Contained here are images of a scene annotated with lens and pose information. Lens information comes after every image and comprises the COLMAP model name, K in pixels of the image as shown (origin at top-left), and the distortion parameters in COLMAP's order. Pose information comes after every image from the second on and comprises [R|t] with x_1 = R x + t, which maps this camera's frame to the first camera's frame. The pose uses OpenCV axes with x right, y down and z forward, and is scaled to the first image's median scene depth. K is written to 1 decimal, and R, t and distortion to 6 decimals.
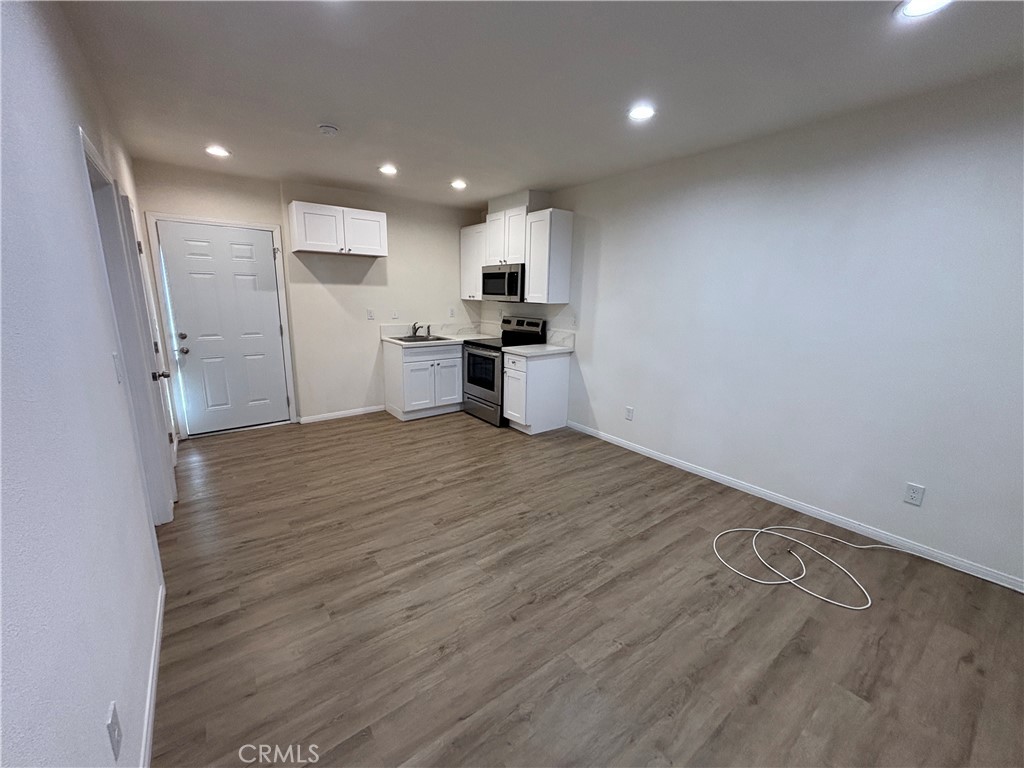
lens RADIAL K [[401.8, 0, 512.0], [0, 401.8, 384.0], [0, 0, 1]] dist [-0.000663, -0.000164]
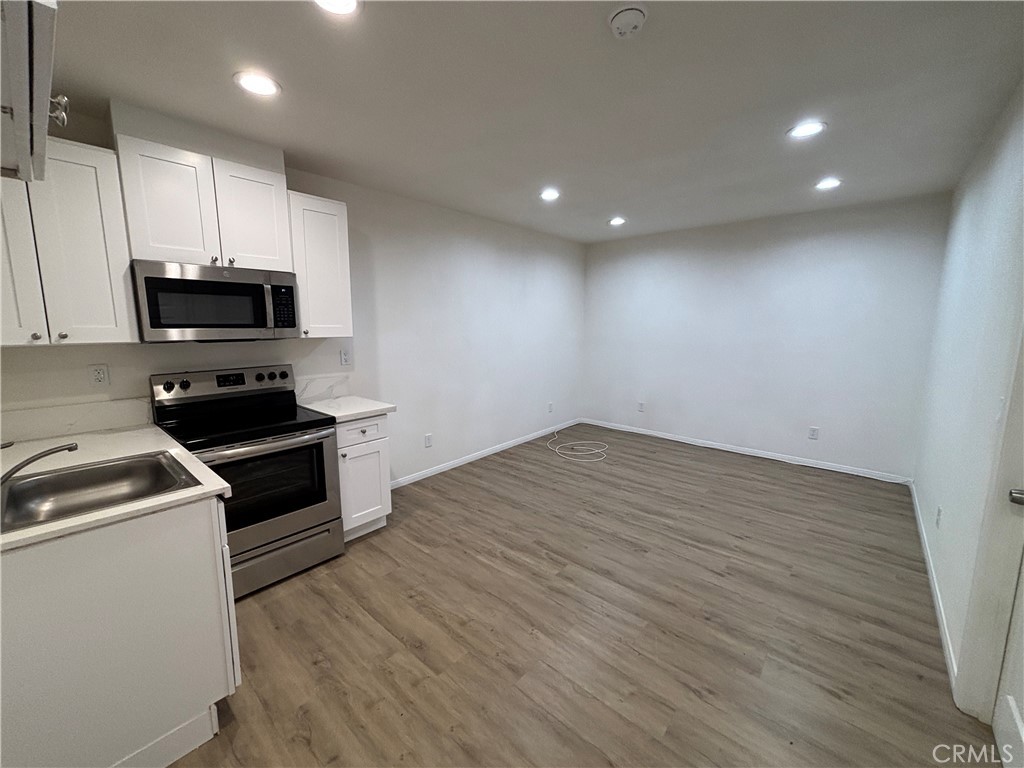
lens RADIAL K [[418.9, 0, 511.8], [0, 418.9, 380.8], [0, 0, 1]] dist [0.021773, -0.000108]
pose [[-0.201057, -0.162816, 0.965954, -0.910610], [0.211787, 0.955543, 0.205144, -0.295551], [-0.956411, 0.245822, -0.157636, 1.171999]]
